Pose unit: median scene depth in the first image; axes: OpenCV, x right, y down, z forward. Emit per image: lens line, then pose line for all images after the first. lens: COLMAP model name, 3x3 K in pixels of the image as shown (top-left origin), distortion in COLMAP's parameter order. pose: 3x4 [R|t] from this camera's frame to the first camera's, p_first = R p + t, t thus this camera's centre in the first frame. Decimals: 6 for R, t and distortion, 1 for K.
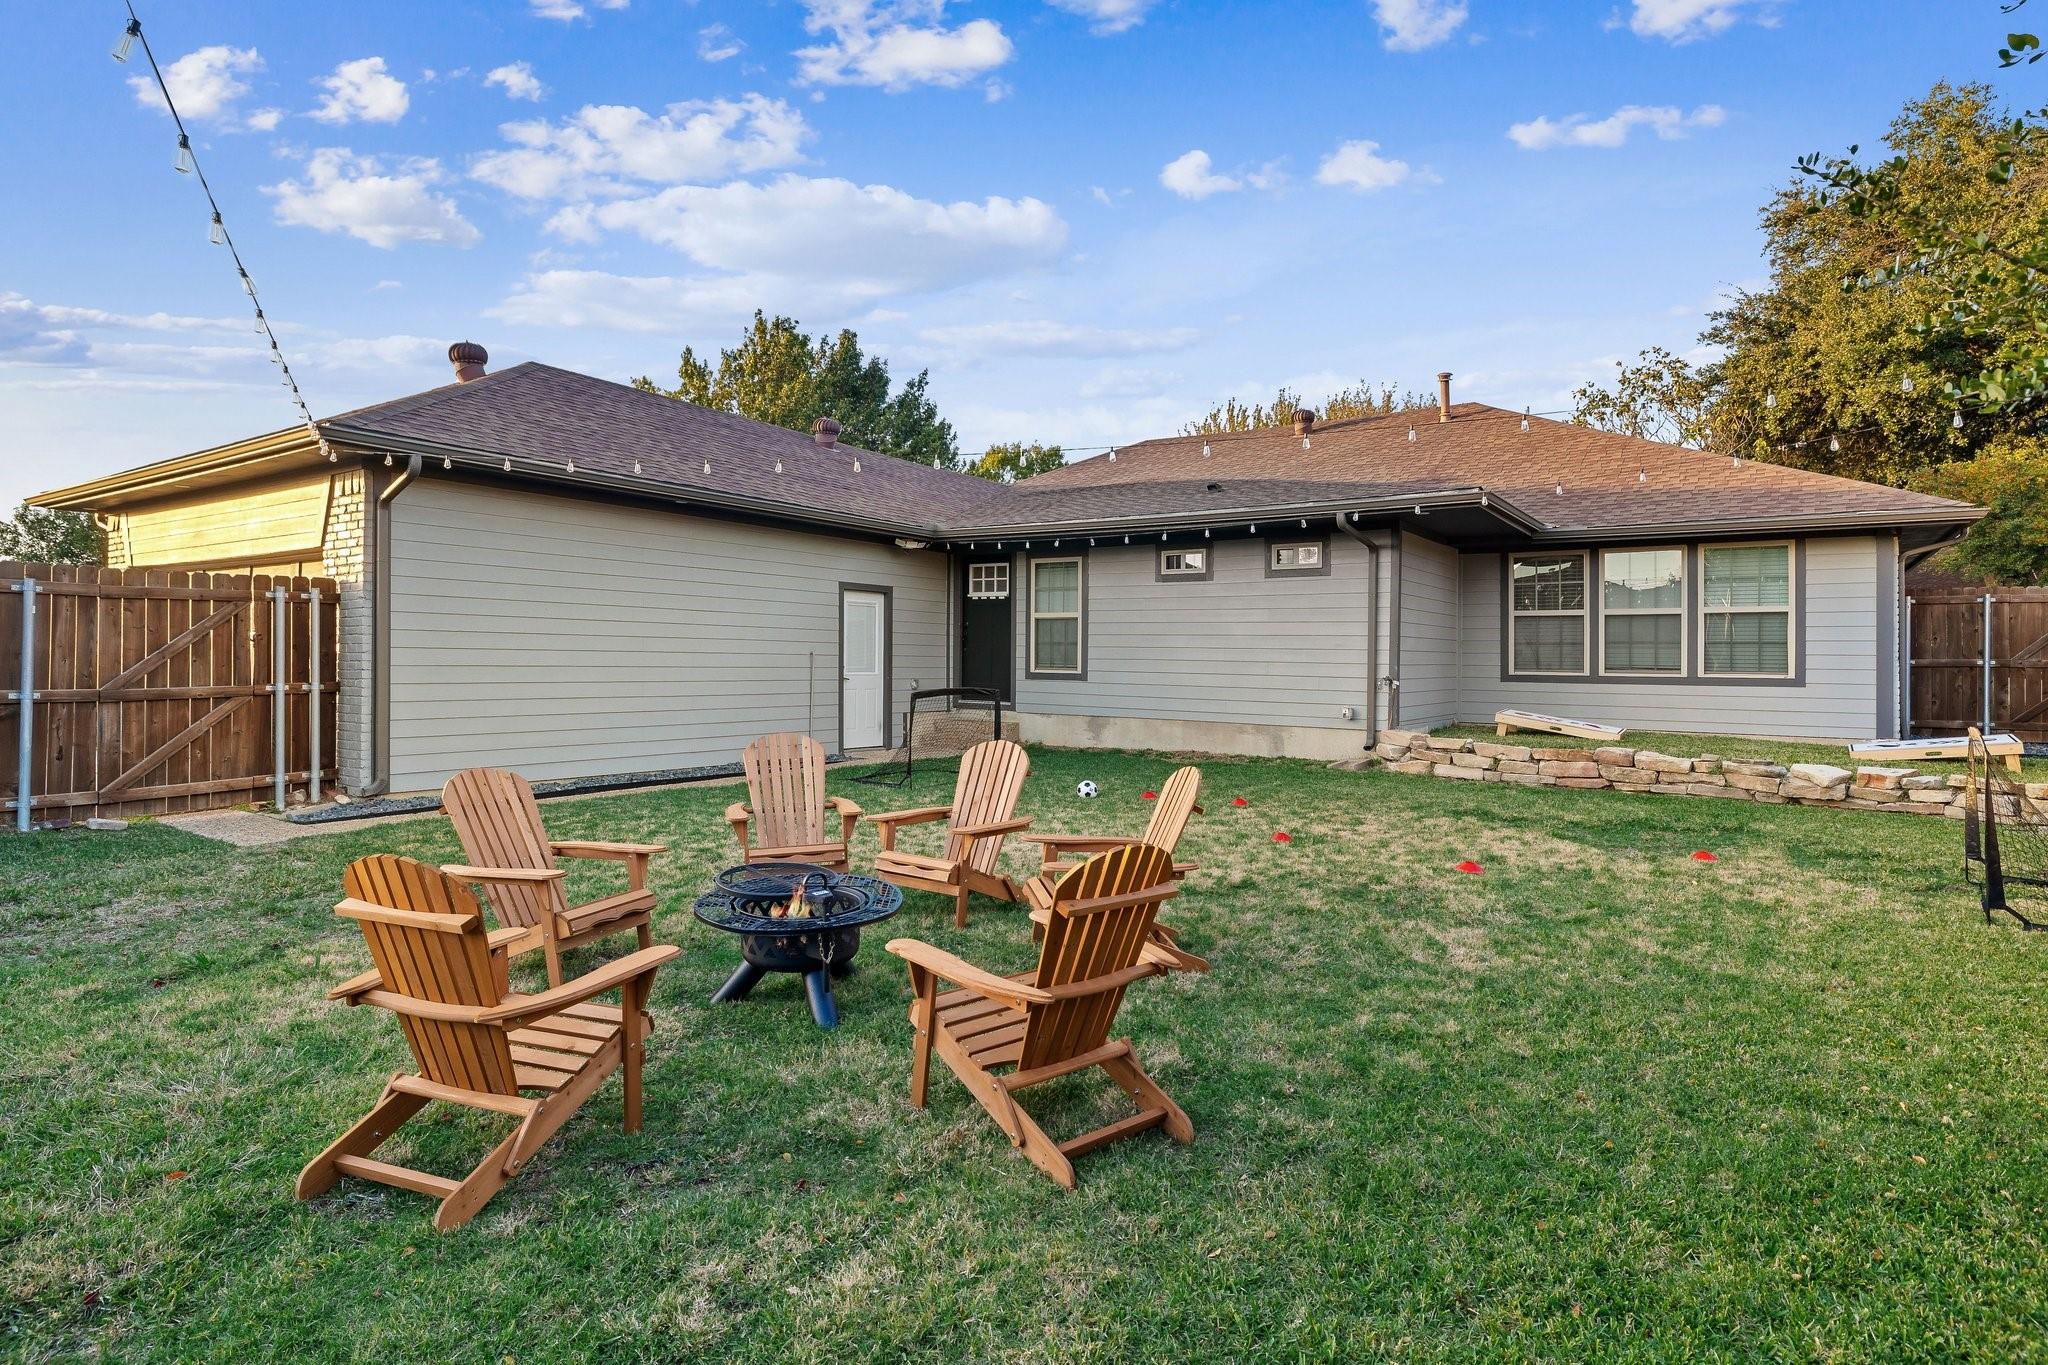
lens RADIAL K [[1062.1, 0, 1030.5], [0, 1062.1, 660.2], [0, 0, 1]] dist [0.002470, 0.000549]
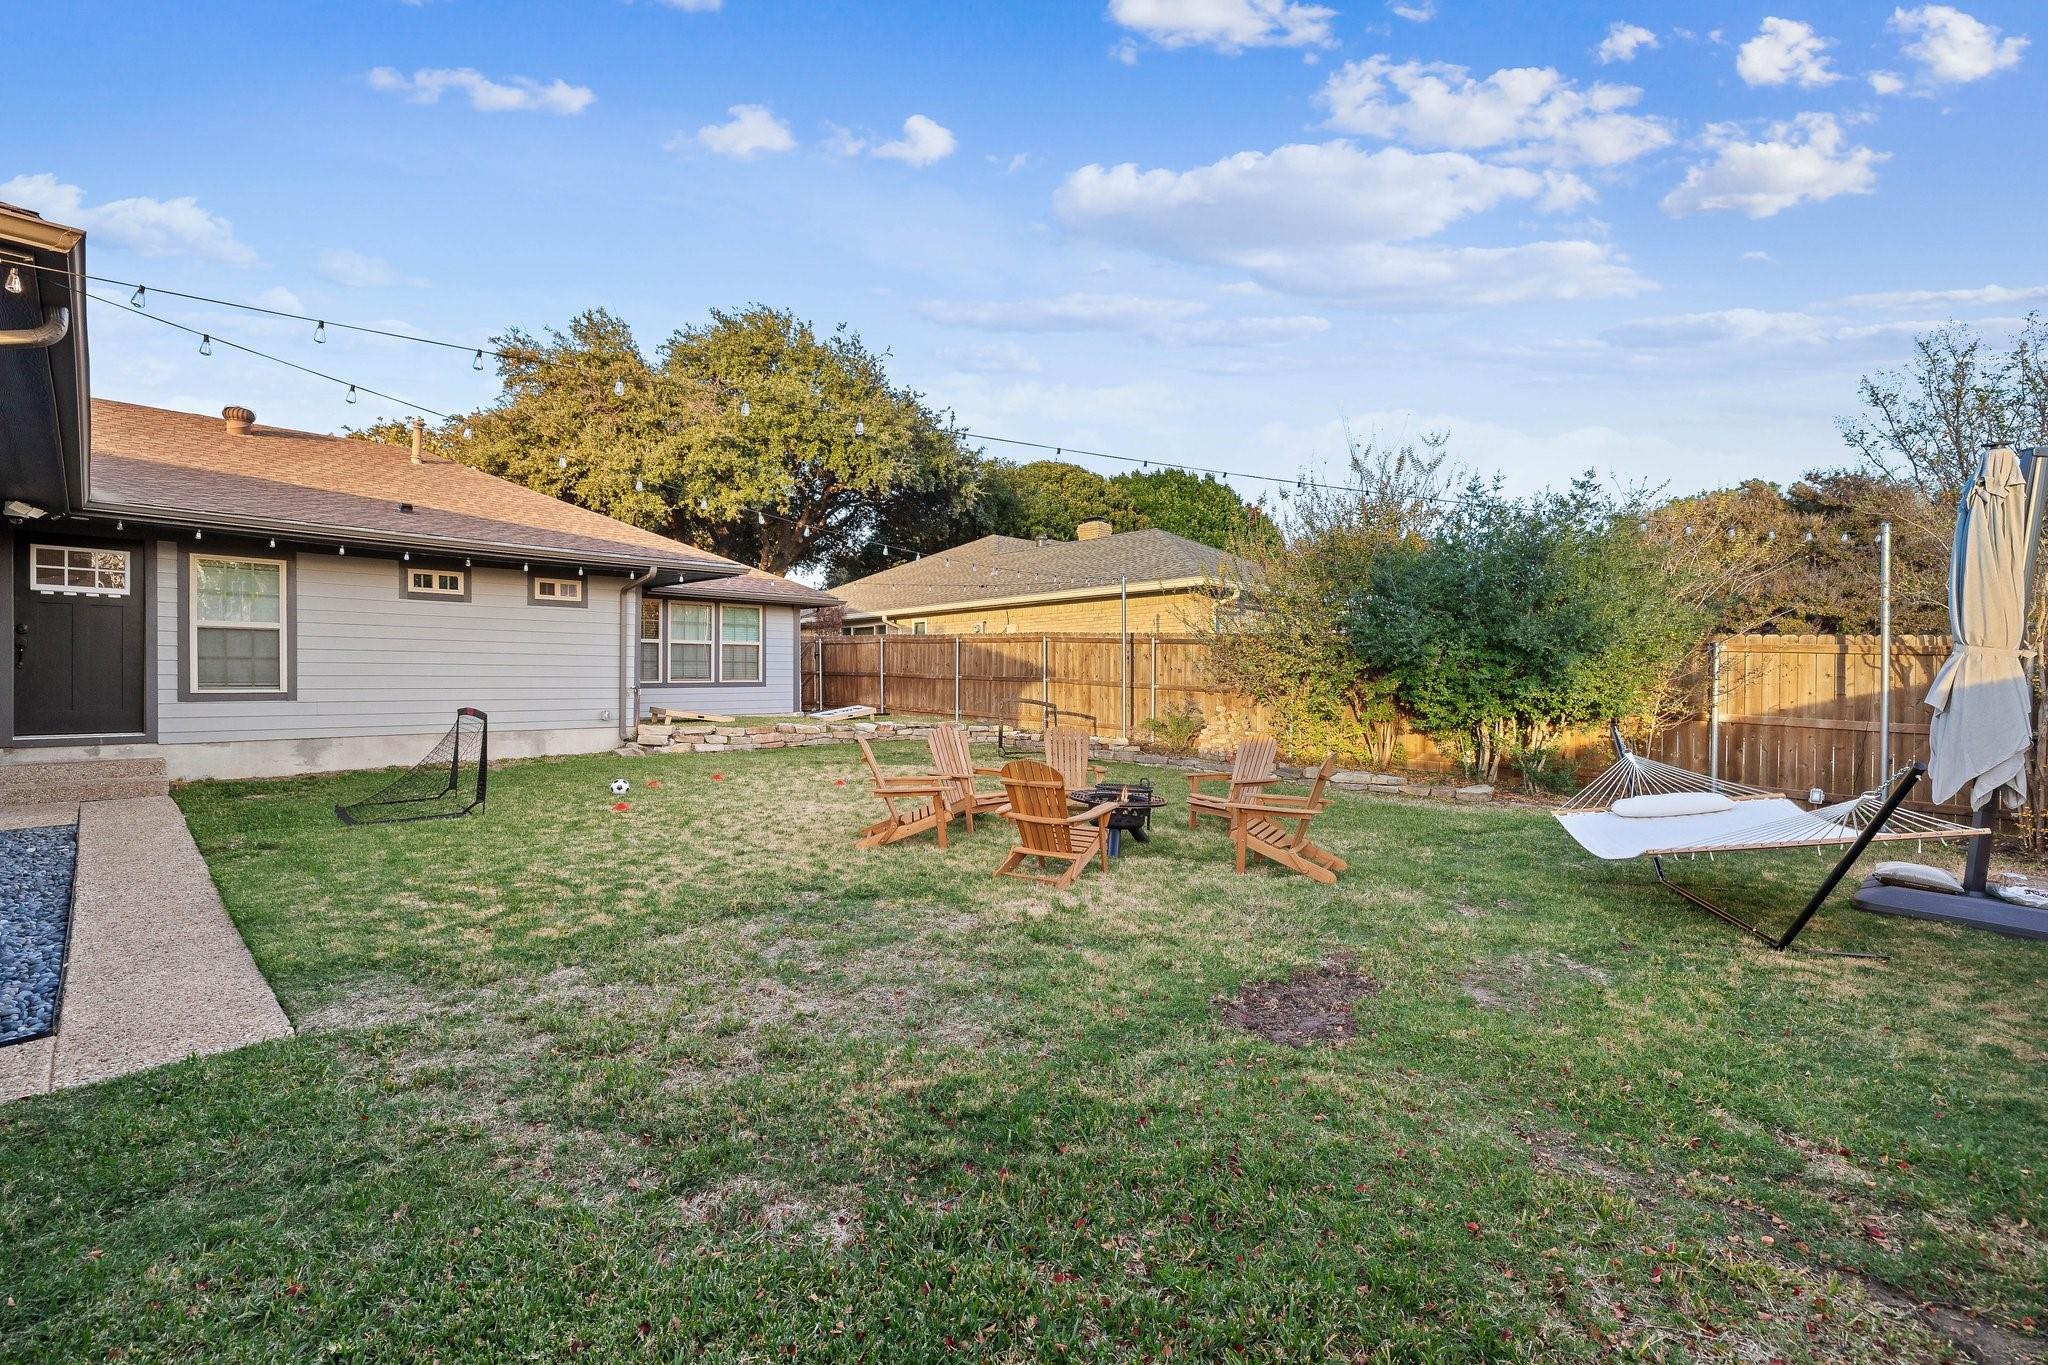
lens RADIAL K [[891.6, 0, 1020.1], [0, 891.6, 680.0], [0, 0, 1]] dist [-0.000555, 0.000103]
pose [[0.146561, -0.015921, 0.989073, -0.661198], [0.003593, 0.999872, 0.015563, -0.007791], [-0.989195, 0.001273, 0.146600, 0.316876]]
